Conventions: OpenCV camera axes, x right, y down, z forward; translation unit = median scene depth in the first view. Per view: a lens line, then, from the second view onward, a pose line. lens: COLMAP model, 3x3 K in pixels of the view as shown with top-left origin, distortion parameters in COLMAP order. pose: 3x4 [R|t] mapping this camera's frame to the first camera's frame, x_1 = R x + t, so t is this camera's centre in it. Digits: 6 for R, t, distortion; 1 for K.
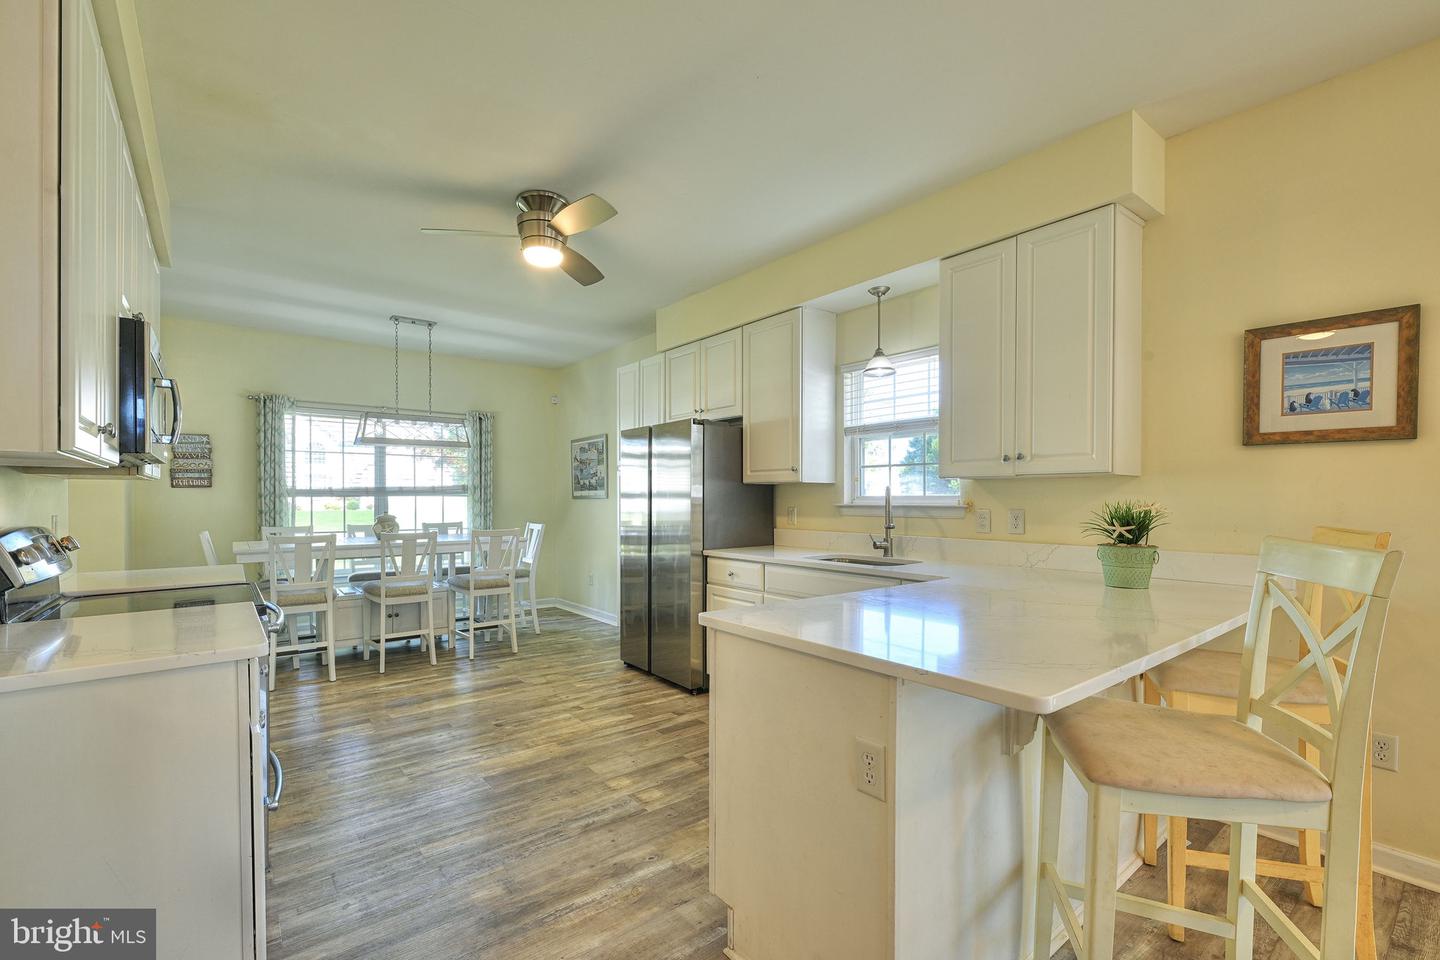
lens RADIAL K [[624.0, 0, 702.0], [0, 624.0, 500.4], [0, 0, 1]] dist [-0.000313, -0.000006]
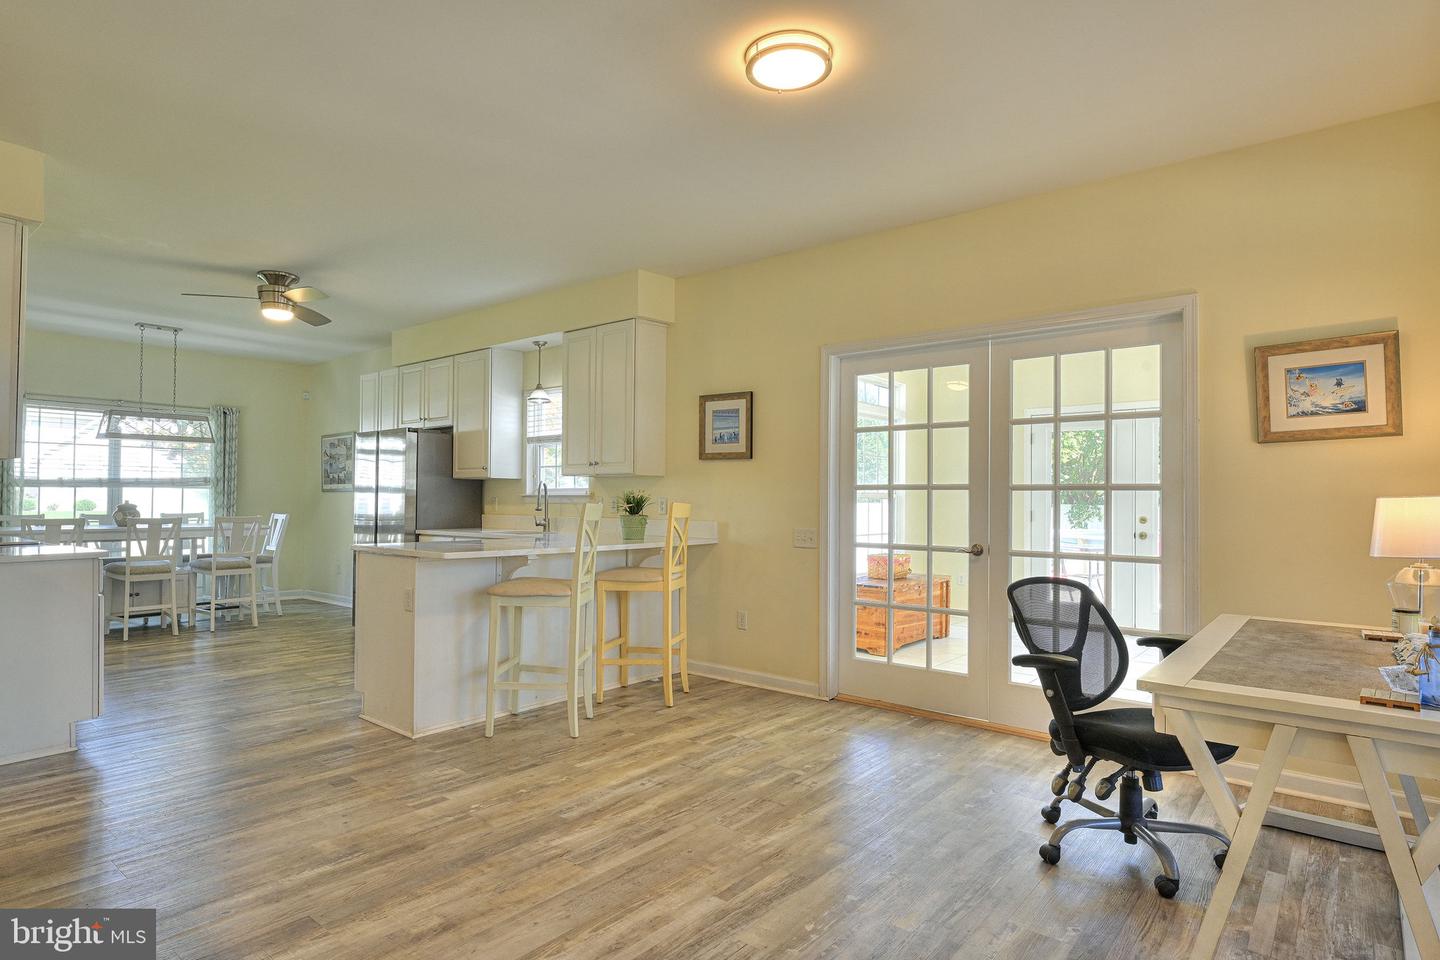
lens RADIAL K [[789.4, 0, 720.0], [0, 789.4, 480.0], [0, 0, 1]] dist [-0.005290, -0.000398]
pose [[0.975209, 0.010004, 0.221059, 0.278216], [-0.004031, 0.999615, -0.027457, 0.021099], [-0.221249, 0.025885, 0.974874, -0.797932]]
